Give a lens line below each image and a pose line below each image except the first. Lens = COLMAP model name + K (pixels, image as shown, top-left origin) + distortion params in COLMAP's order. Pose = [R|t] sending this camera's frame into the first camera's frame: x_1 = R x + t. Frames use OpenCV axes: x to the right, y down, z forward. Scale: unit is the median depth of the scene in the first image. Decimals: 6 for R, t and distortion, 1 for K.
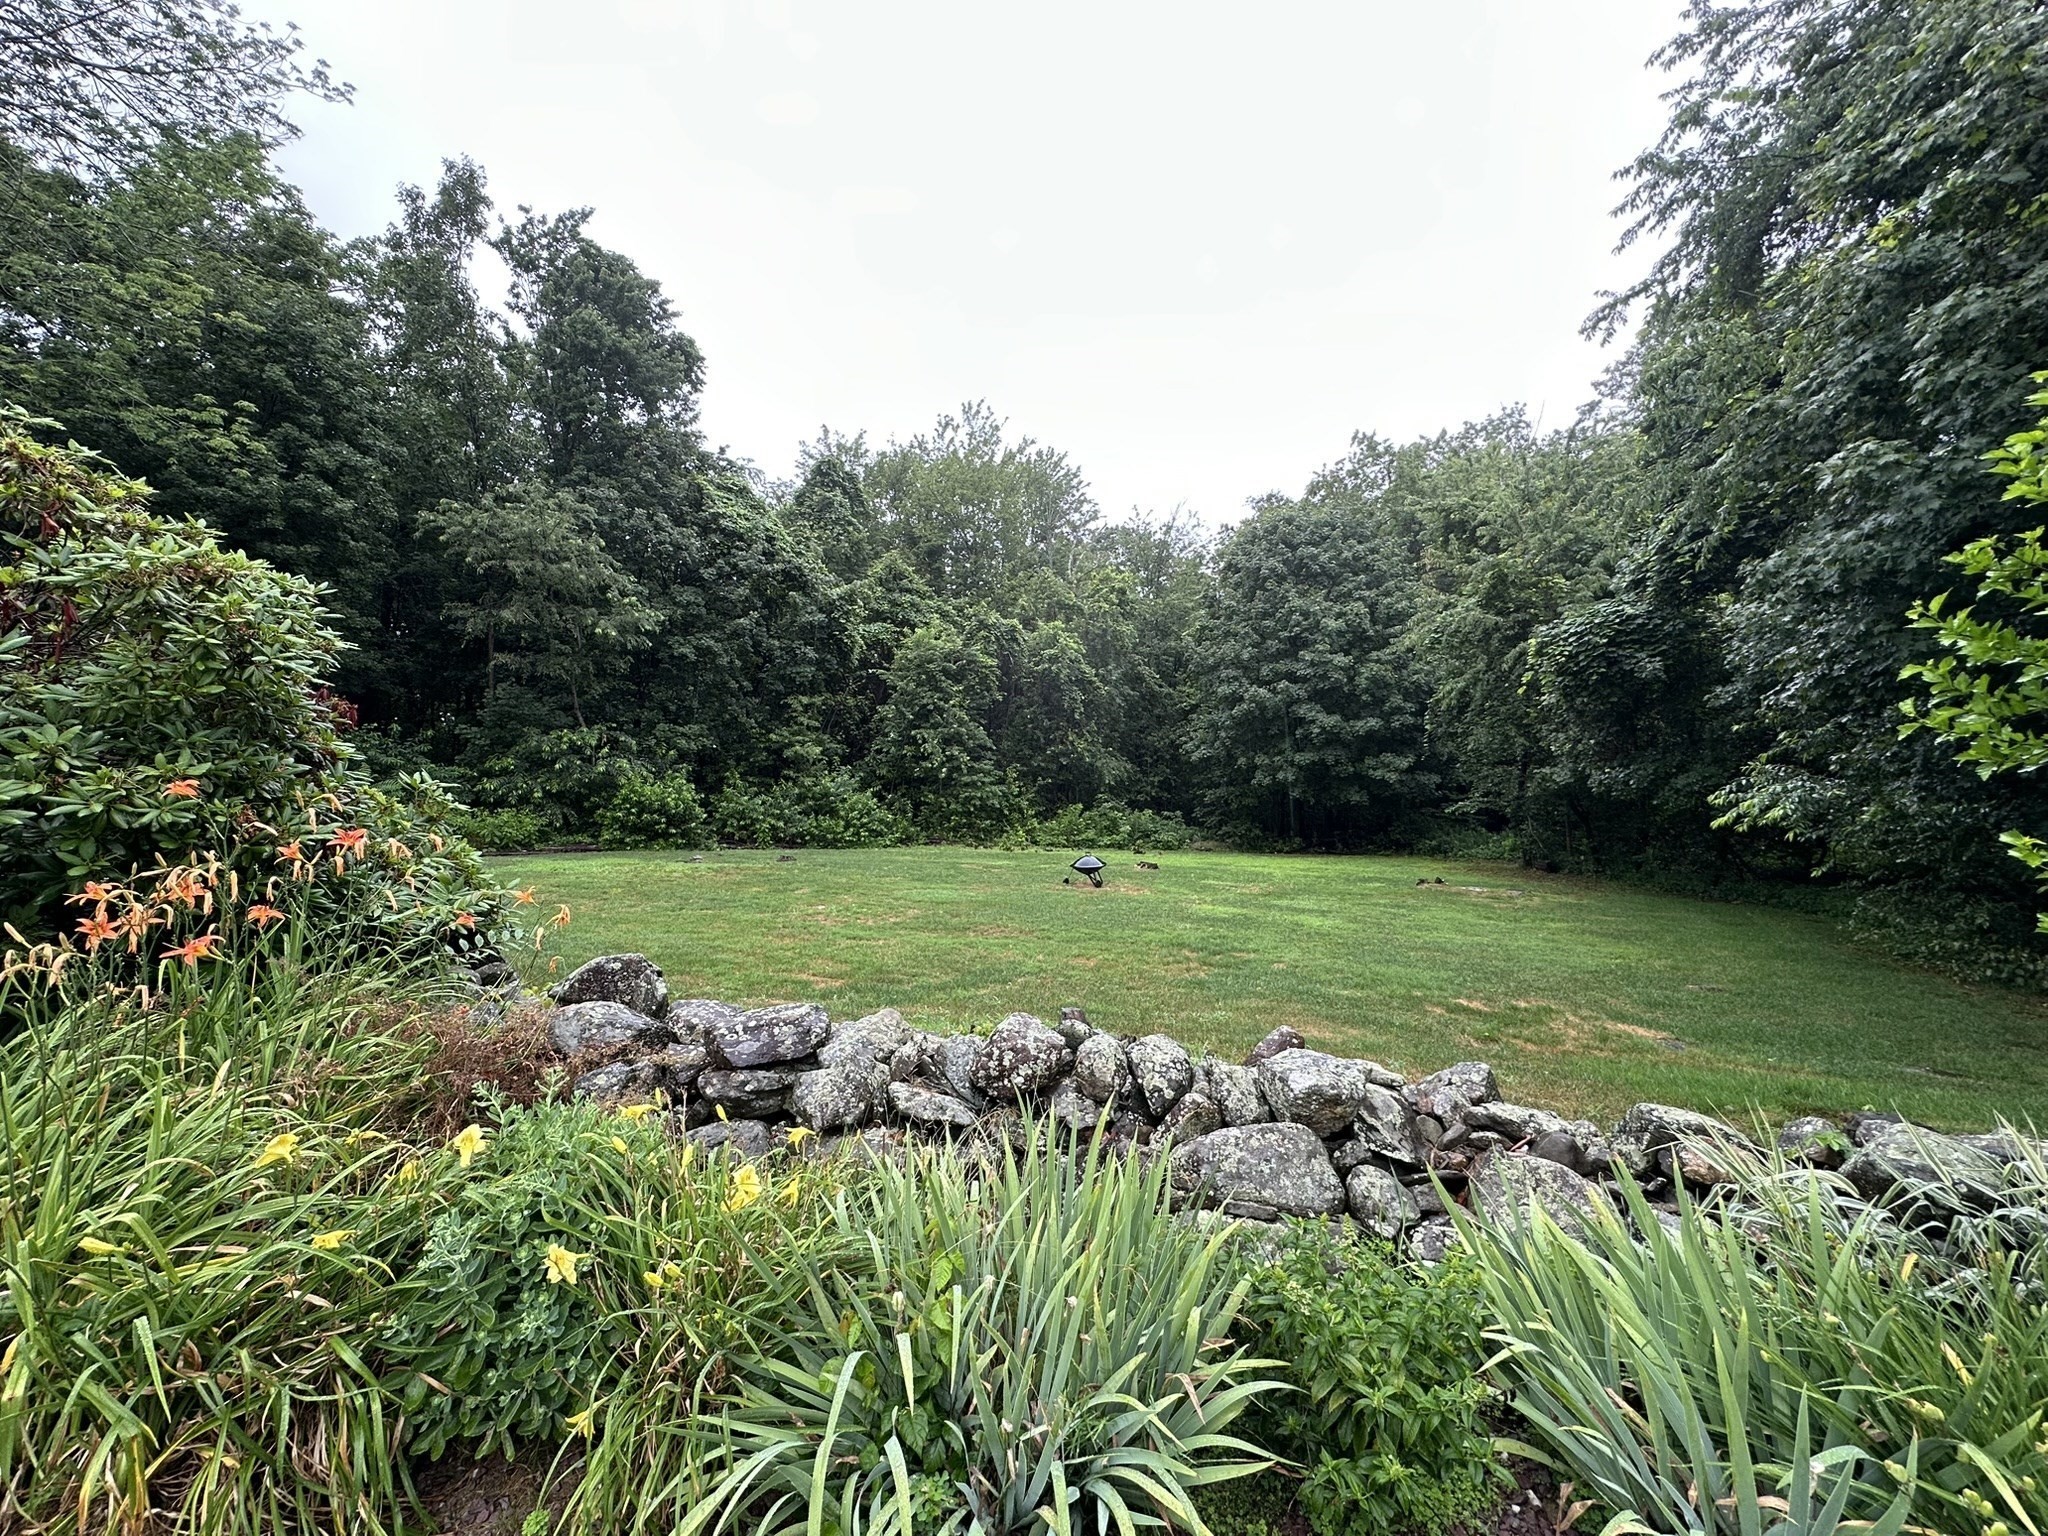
lens RADIAL K [[812.7, 0, 1022.9], [0, 812.7, 770.1], [0, 0, 1]] dist [-0.010477, 0.002696]
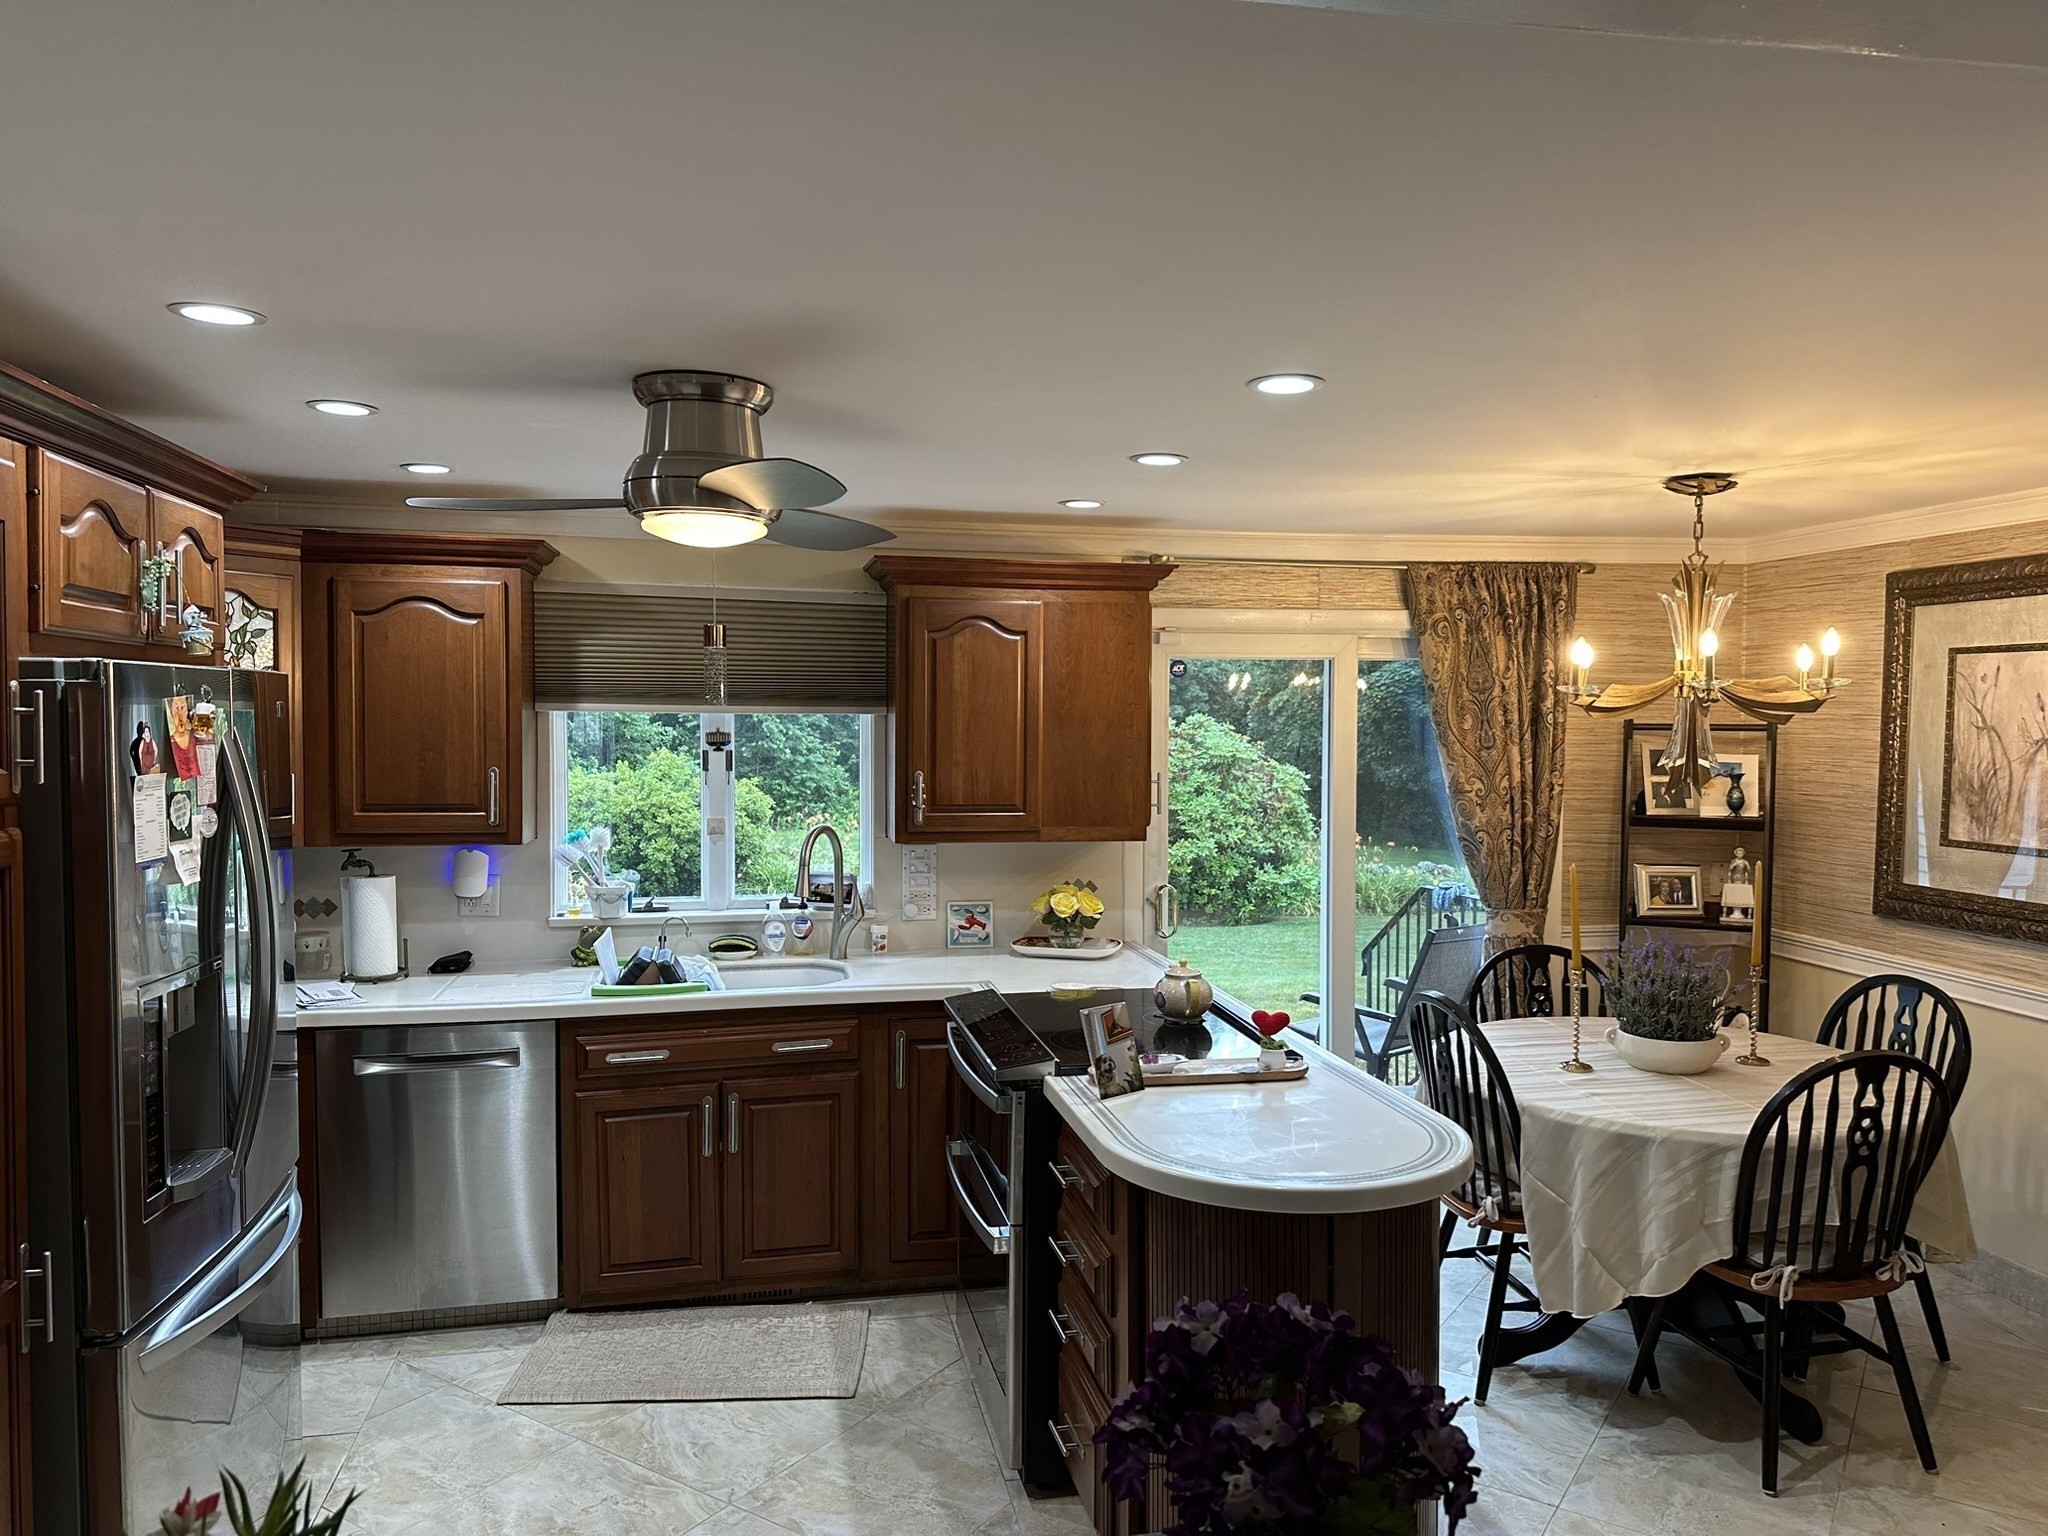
lens RADIAL K [[1418.1, 0, 1024.0], [0, 1418.1, 775.0], [0, 0, 1]] dist [0.074821, -0.090192]
pose [[0.869464, -0.011490, 0.493863, -0.683645], [-0.017549, 0.998380, 0.054123, -0.067833], [-0.493685, -0.055724, 0.867854, -0.565570]]
